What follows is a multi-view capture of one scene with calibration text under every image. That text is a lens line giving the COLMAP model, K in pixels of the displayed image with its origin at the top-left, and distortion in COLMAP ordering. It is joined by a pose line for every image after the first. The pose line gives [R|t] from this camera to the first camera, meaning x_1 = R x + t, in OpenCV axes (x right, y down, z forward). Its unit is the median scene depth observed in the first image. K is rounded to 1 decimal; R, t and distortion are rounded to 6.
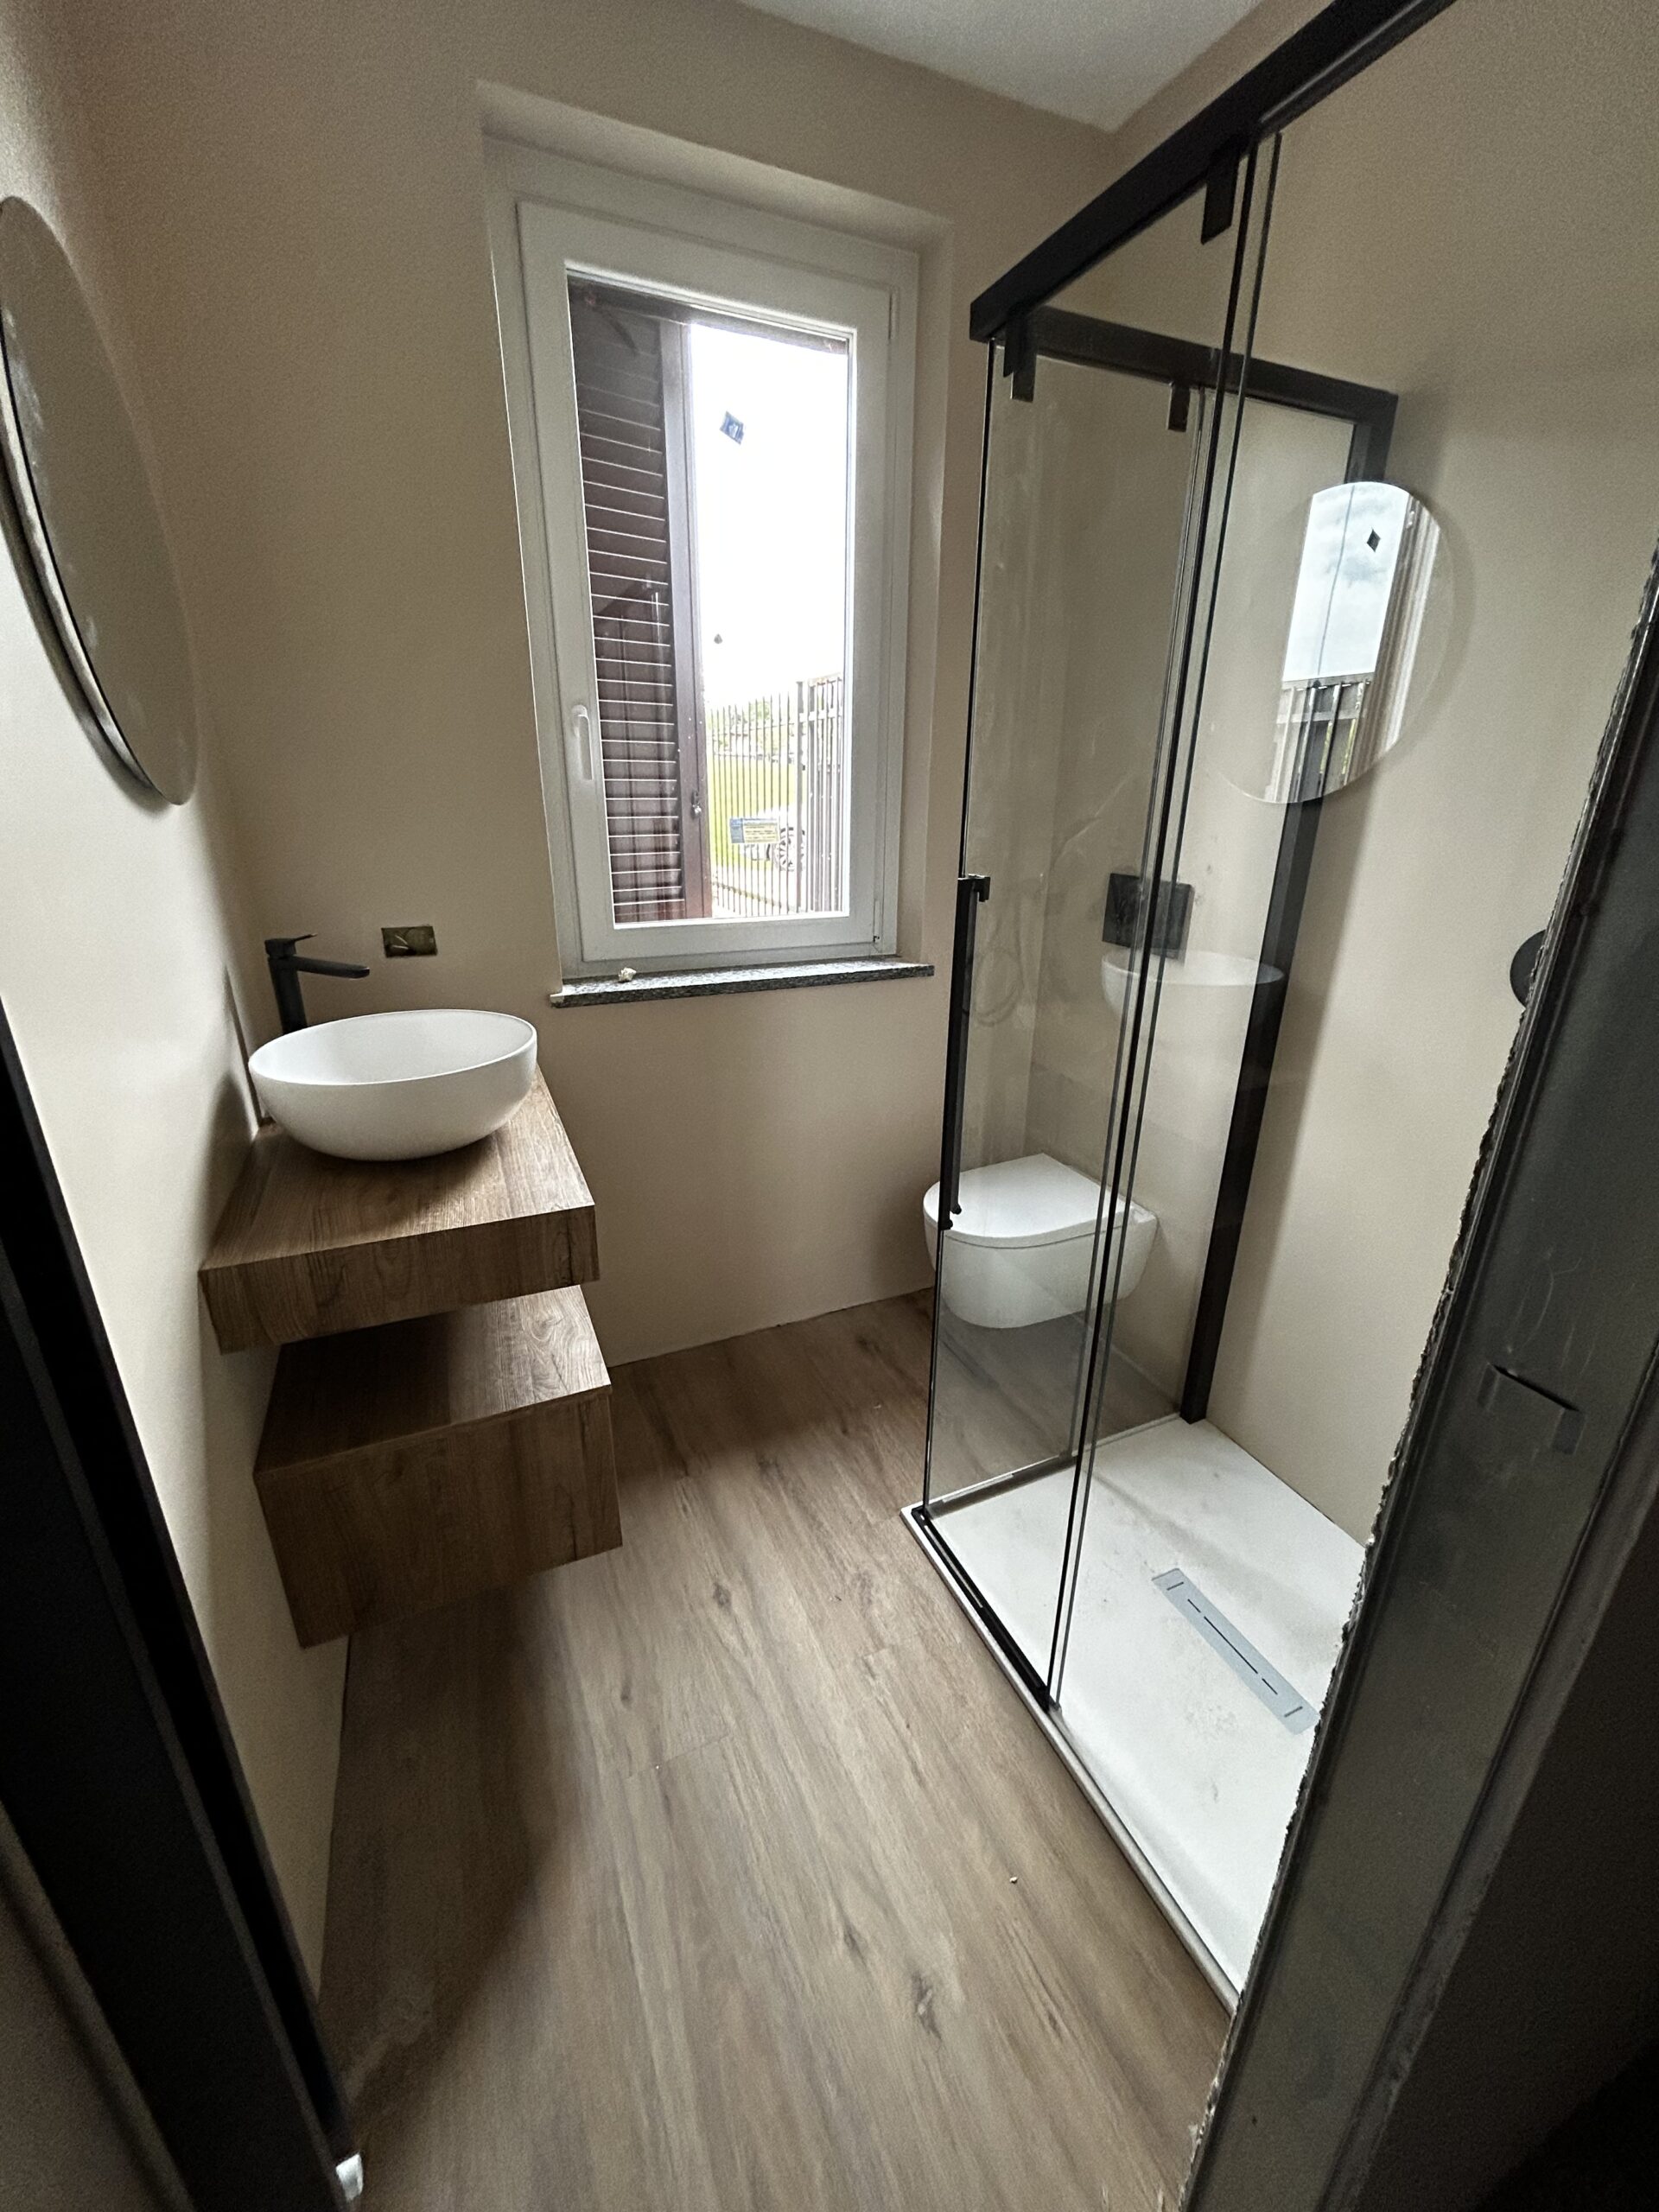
lens RADIAL K [[887.8, 0, 841.0], [0, 887.8, 1112.9], [0, 0, 1]] dist [-0.002171, -0.000735]
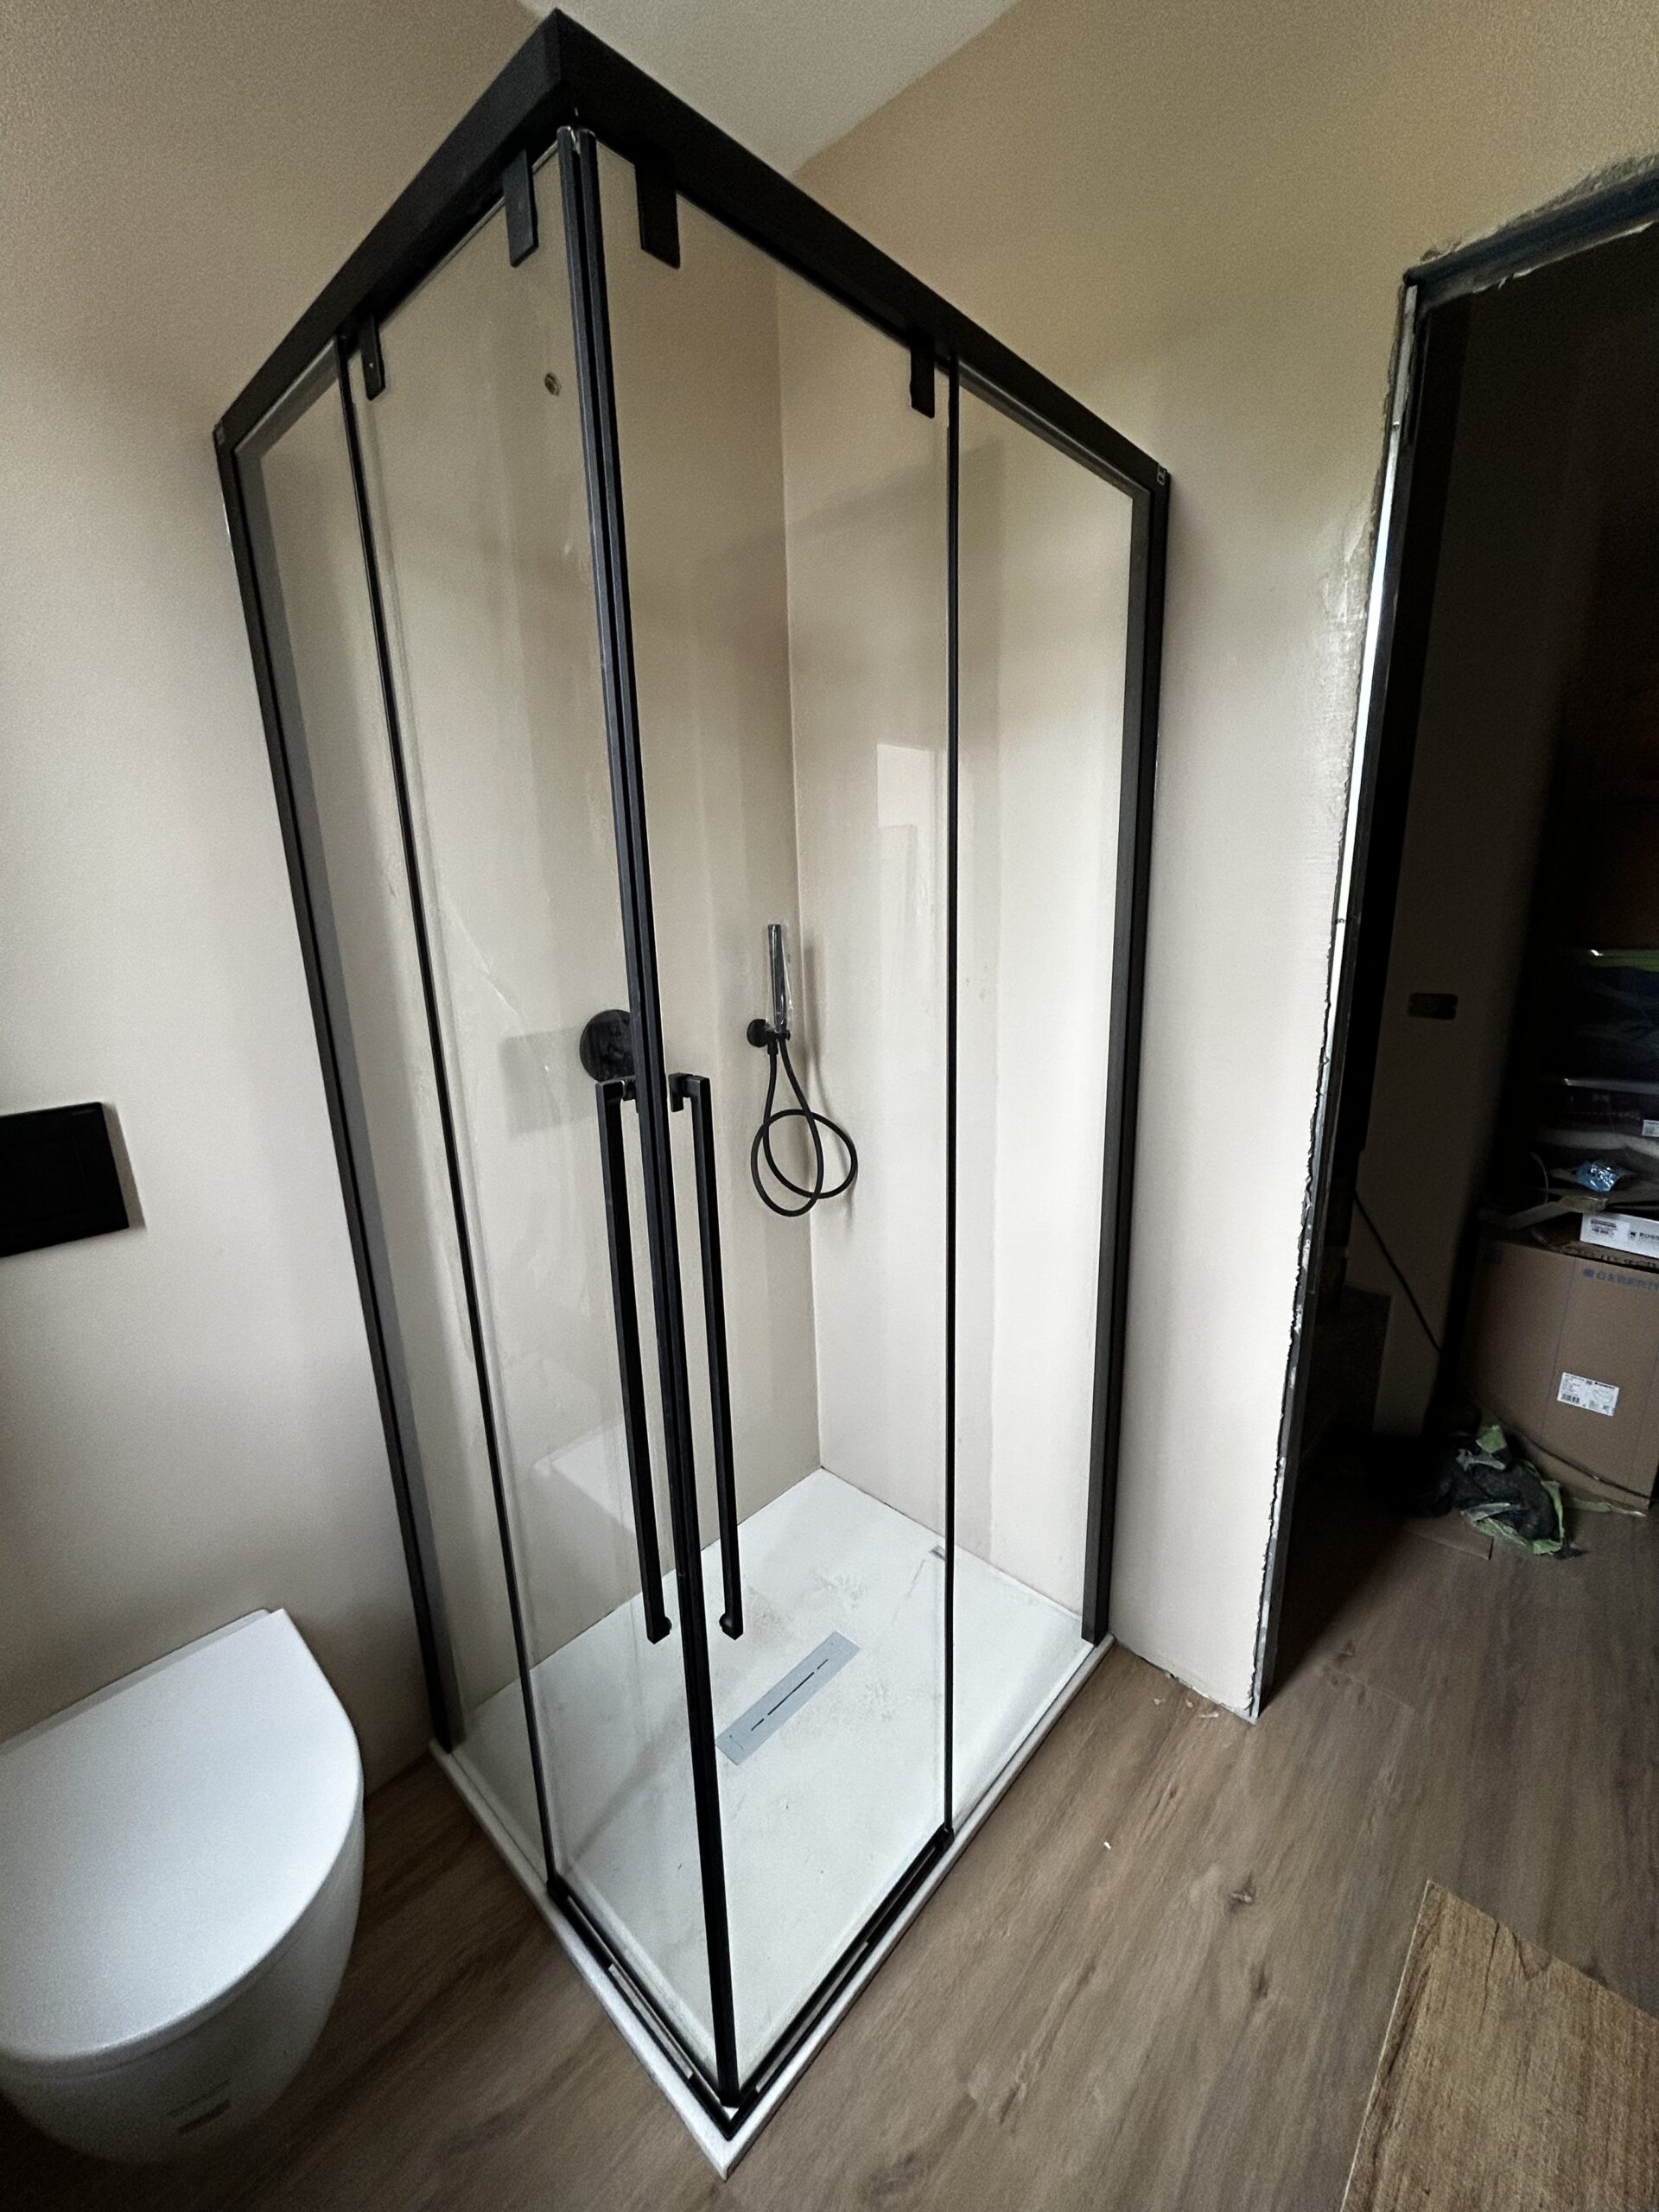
lens RADIAL K [[887.8, 0, 838.3], [0, 887.8, 1087.0], [0, 0, 1]] dist [-0.002171, -0.000735]
pose [[-0.395001, -0.215717, 0.892995, -0.459236], [0.340426, 0.868470, 0.360374, -0.469486], [-0.853278, 0.446347, -0.269611, 1.175757]]
